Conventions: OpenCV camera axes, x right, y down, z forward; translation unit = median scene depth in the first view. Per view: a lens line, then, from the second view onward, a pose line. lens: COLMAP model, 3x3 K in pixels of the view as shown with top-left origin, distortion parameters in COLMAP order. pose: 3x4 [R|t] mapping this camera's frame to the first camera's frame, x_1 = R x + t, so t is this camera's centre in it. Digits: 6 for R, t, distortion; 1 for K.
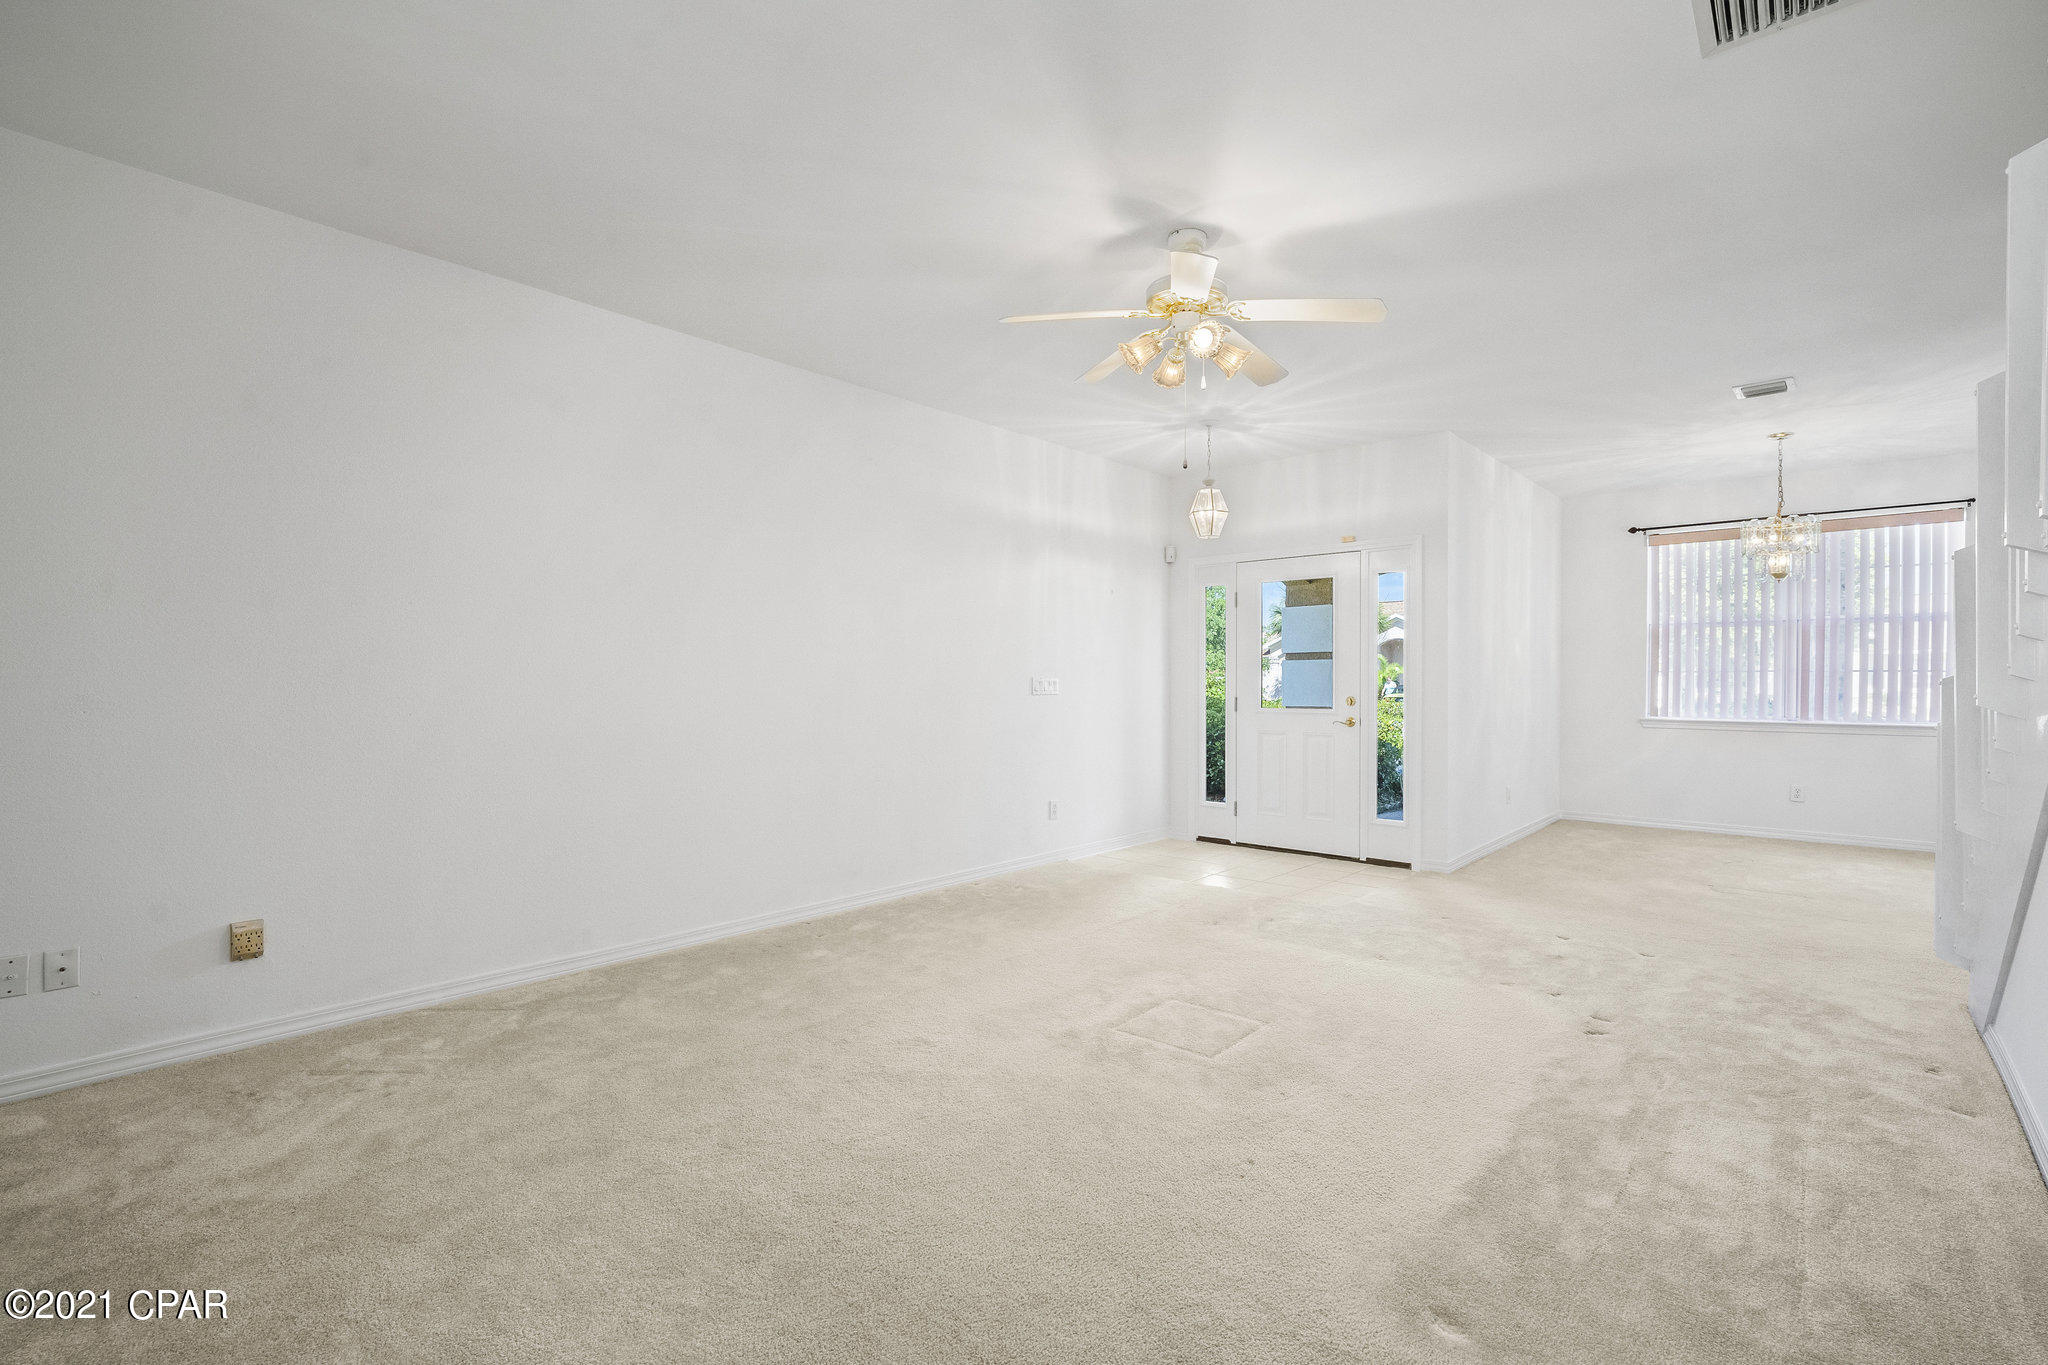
lens RADIAL K [[904.0, 0, 1025.0], [0, 904.0, 688.4], [0, 0, 1]] dist [-0.011475, 0.002798]
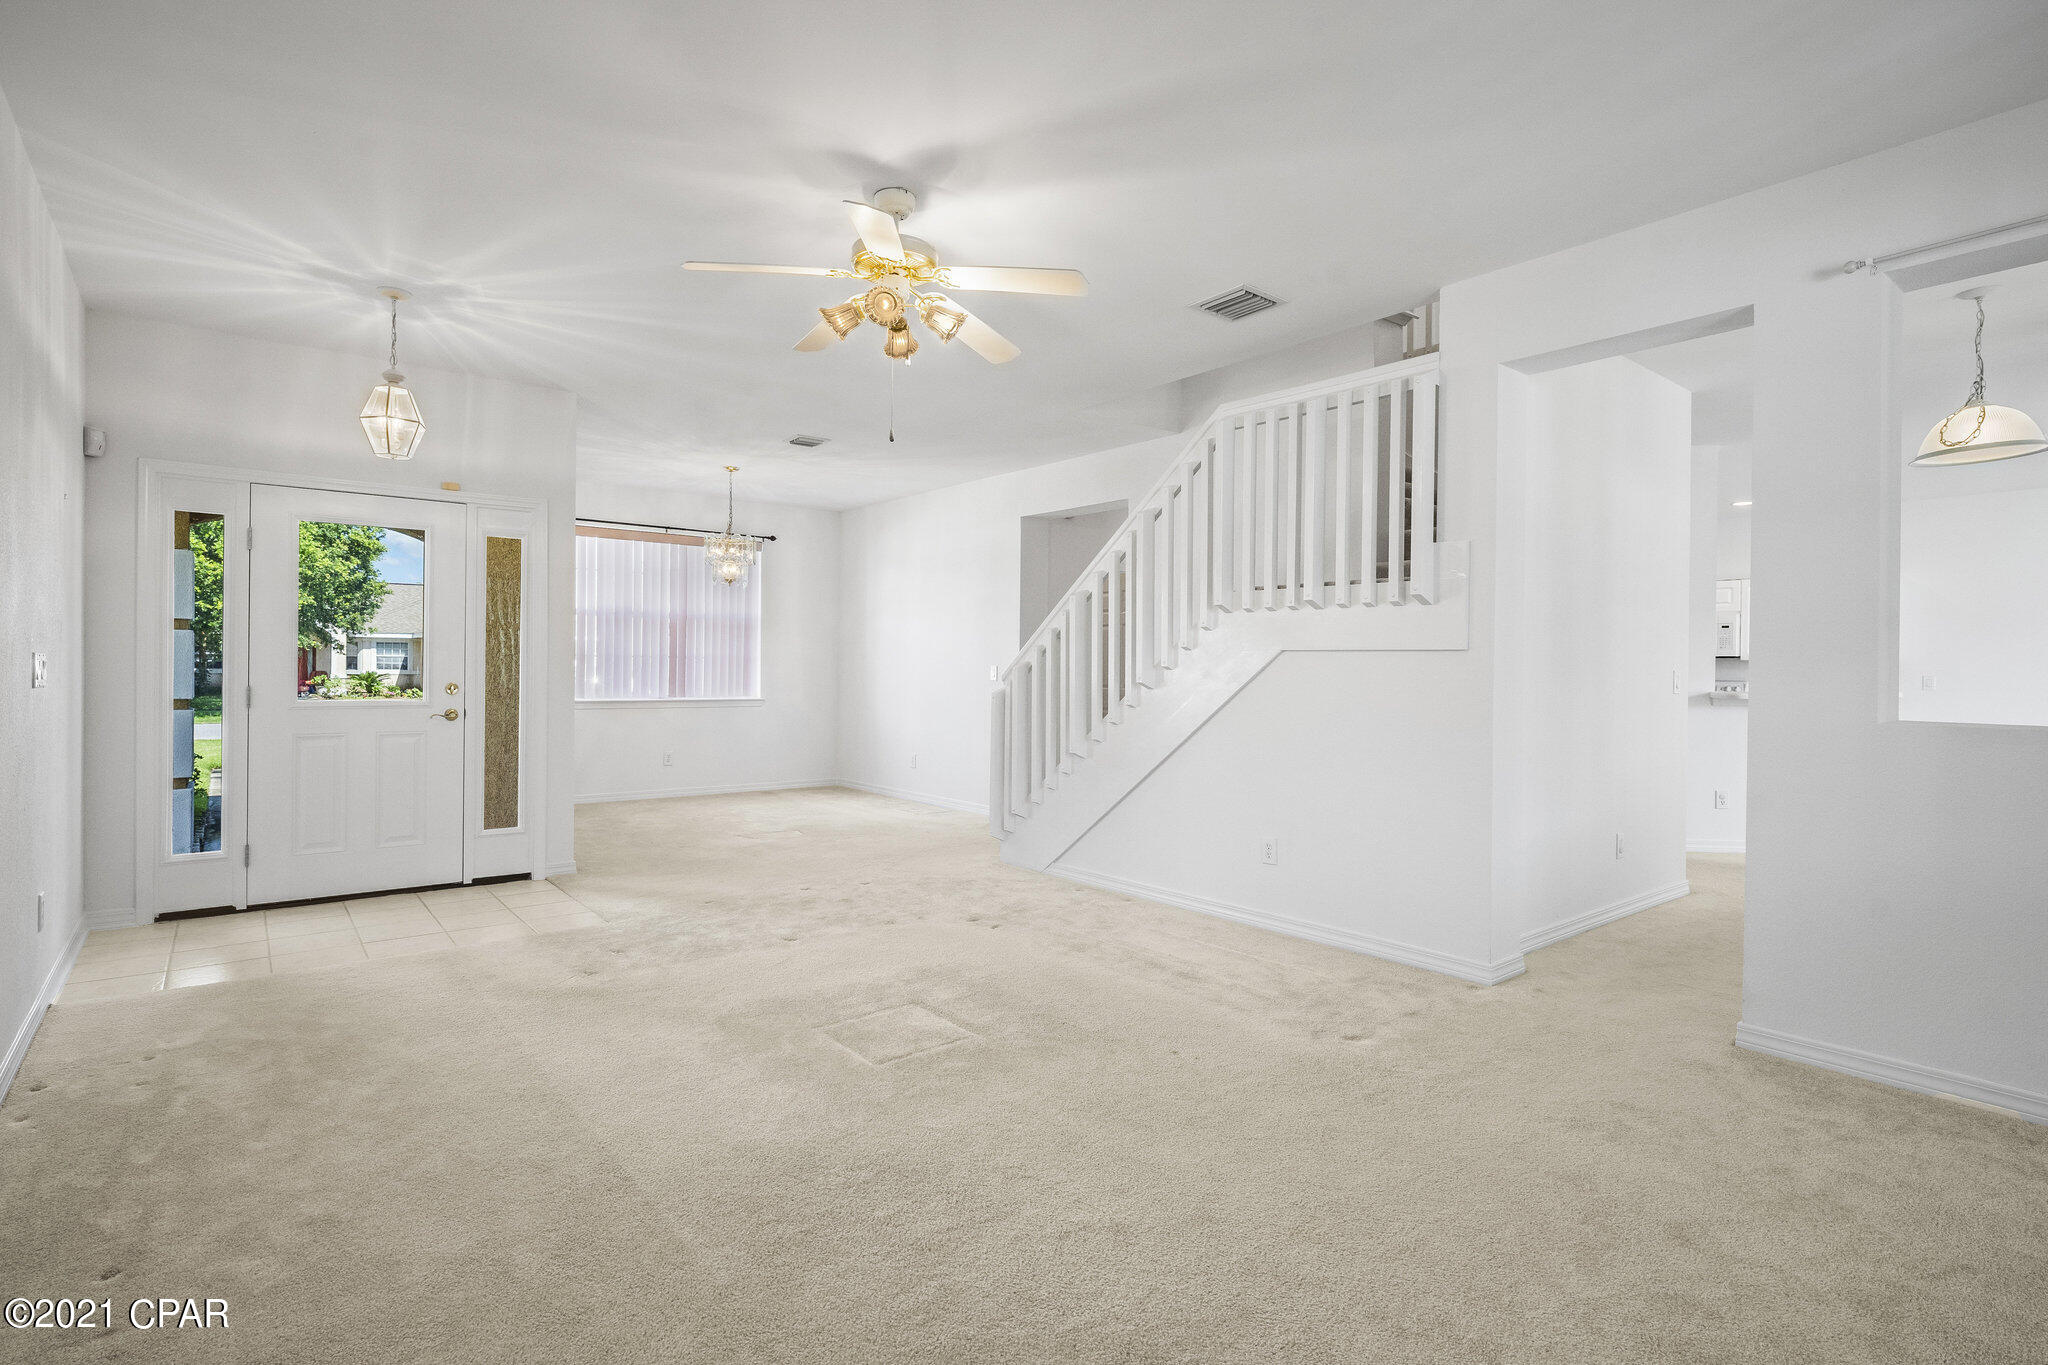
lens RADIAL K [[988.7, 0, 1009.4], [0, 988.7, 672.1], [0, 0, 1]] dist [0.001328, 0.000066]
pose [[0.177091, -0.002365, 0.984192, -0.420694], [-0.000595, 0.999997, 0.002510, -0.003289], [-0.984194, -0.001030, 0.177089, 0.360042]]
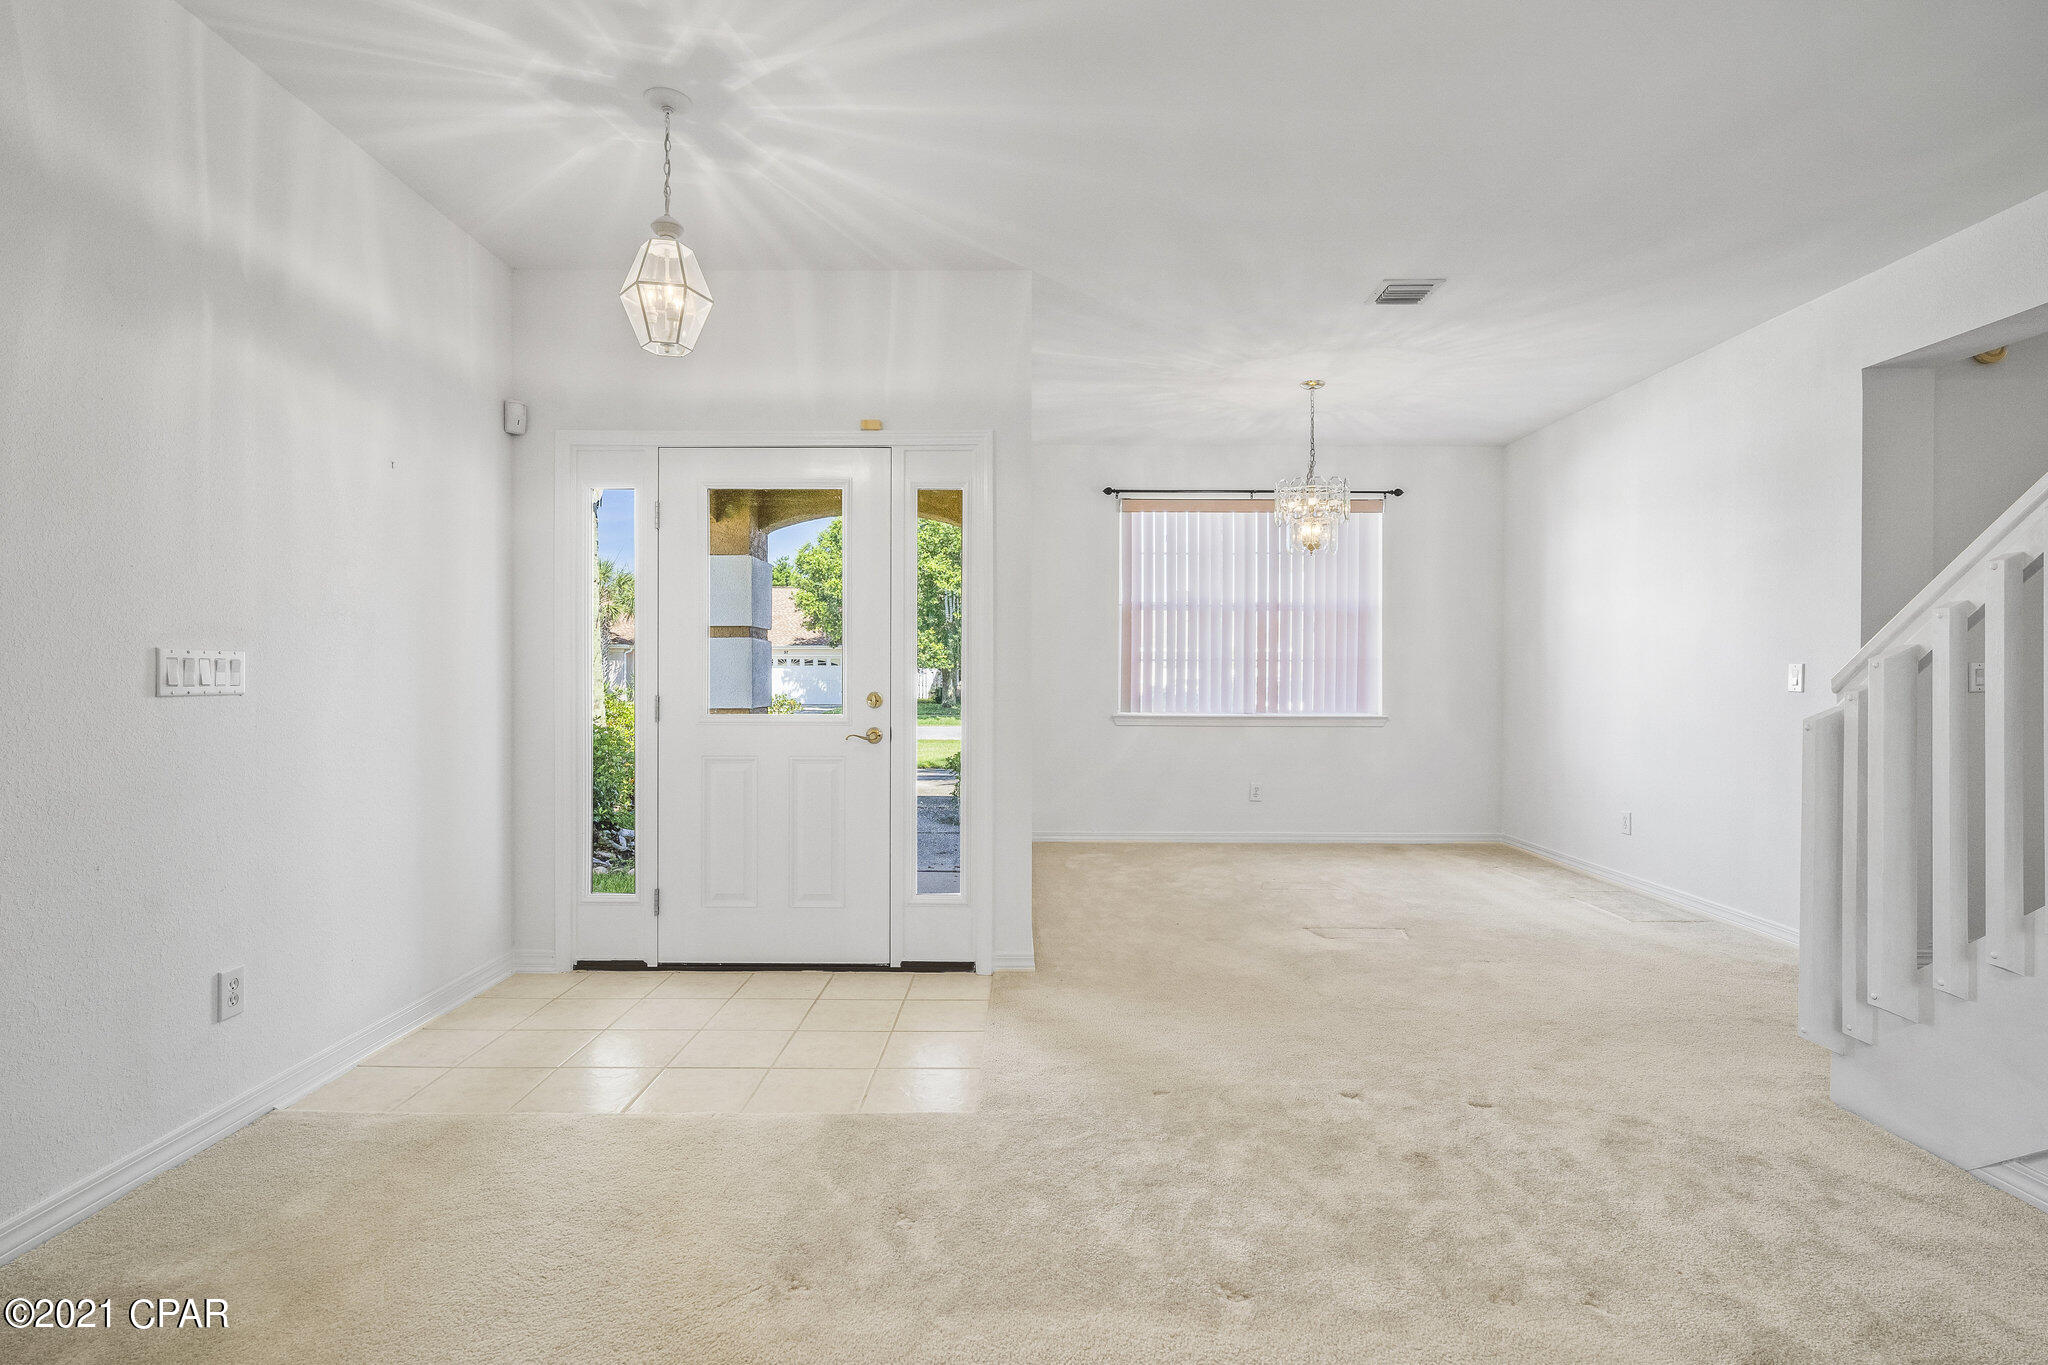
lens RADIAL K [[988.7, 0, 1025.2], [0, 988.7, 677.6], [0, 0, 1]] dist [0.001328, 0.000066]
pose [[0.745468, 0.000231, 0.666542, 0.003177], [0.003789, 0.999982, -0.004585, 0.002828], [-0.666531, 0.005944, 0.745454, 0.456431]]
